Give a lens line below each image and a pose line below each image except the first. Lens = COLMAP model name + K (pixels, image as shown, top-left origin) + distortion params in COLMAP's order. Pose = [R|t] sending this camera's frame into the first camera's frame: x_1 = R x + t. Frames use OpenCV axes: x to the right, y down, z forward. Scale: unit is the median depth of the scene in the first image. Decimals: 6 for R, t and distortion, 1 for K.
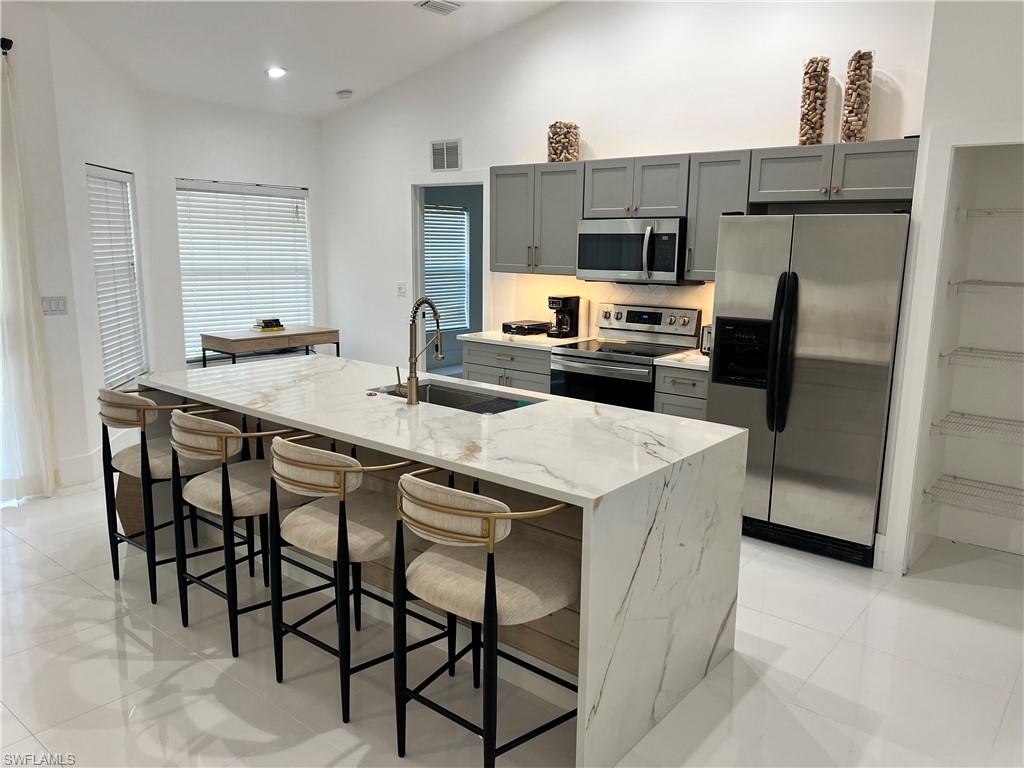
lens RADIAL K [[769.5, 0, 498.7], [0, 769.5, 385.3], [0, 0, 1]] dist [0.008609, 0.001946]
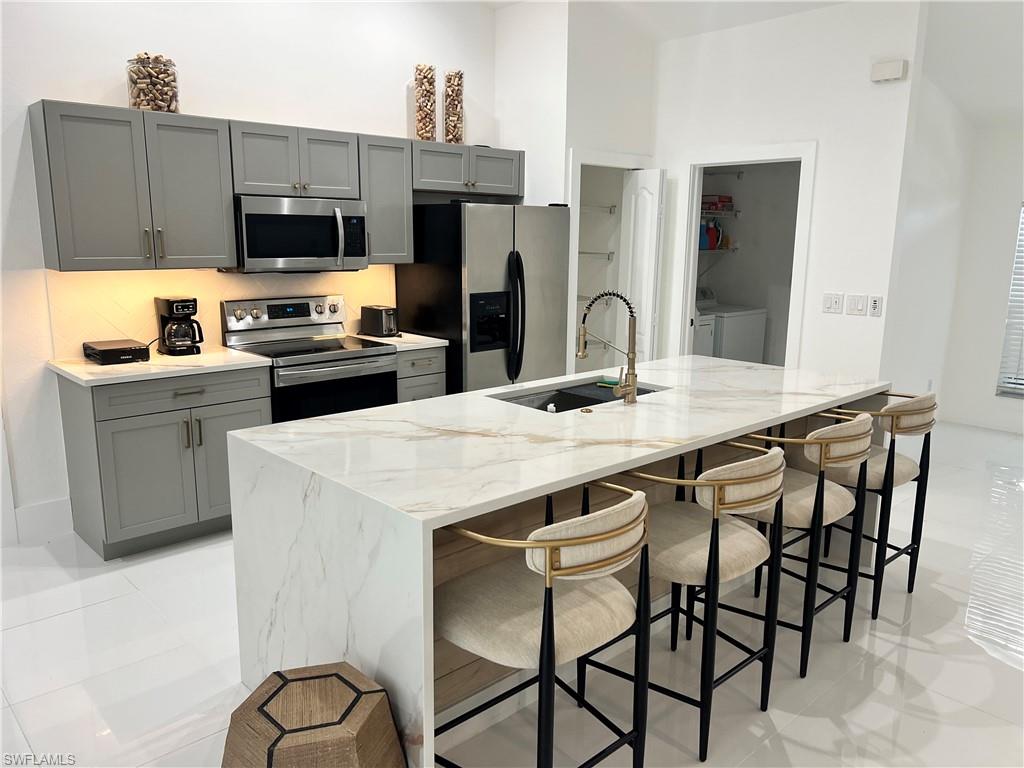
lens RADIAL K [[775.3, 0, 512.0], [0, 775.3, 384.0], [0, 0, 1]] dist [0.068517, -0.117175]
pose [[0.125496, -0.202426, 0.971223, -0.744876], [0.174436, 0.968214, 0.179259, -0.137895], [-0.976639, 0.146920, 0.156817, 0.702463]]
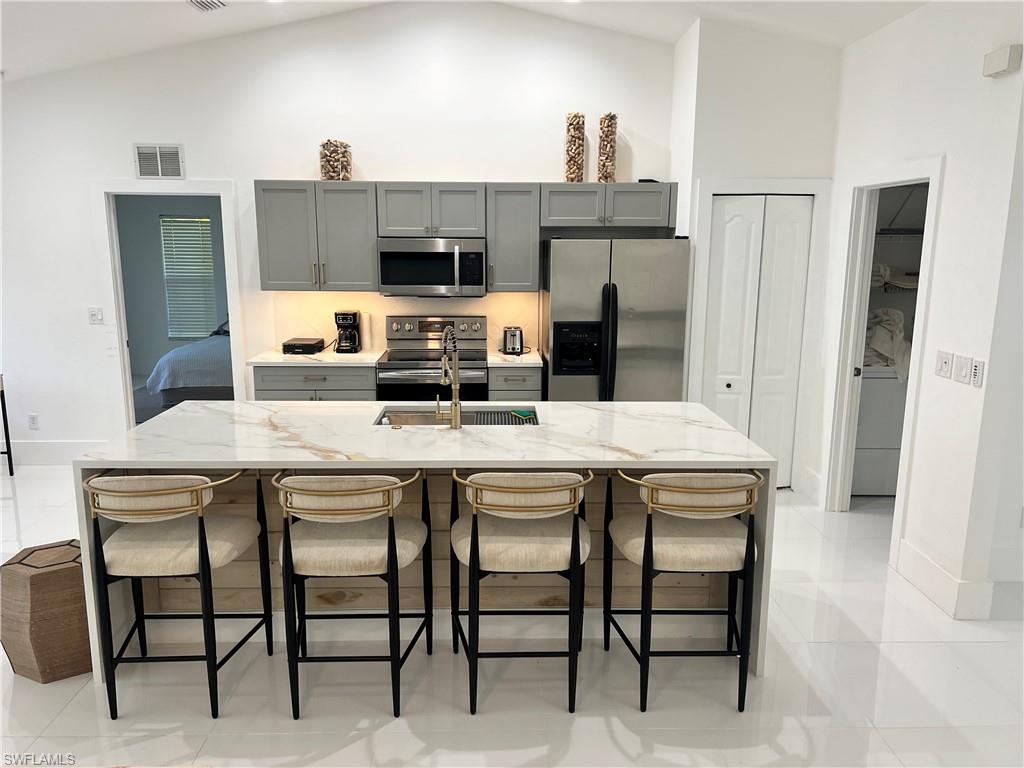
lens RADIAL K [[775.3, 0, 512.0], [0, 775.3, 384.0], [0, 0, 1]] dist [0.068517, -0.117175]
pose [[0.754389, -0.131572, 0.643106, -0.513371], [0.127374, 0.990426, 0.053215, -0.058421], [-0.643951, 0.041771, 0.763926, 0.093876]]
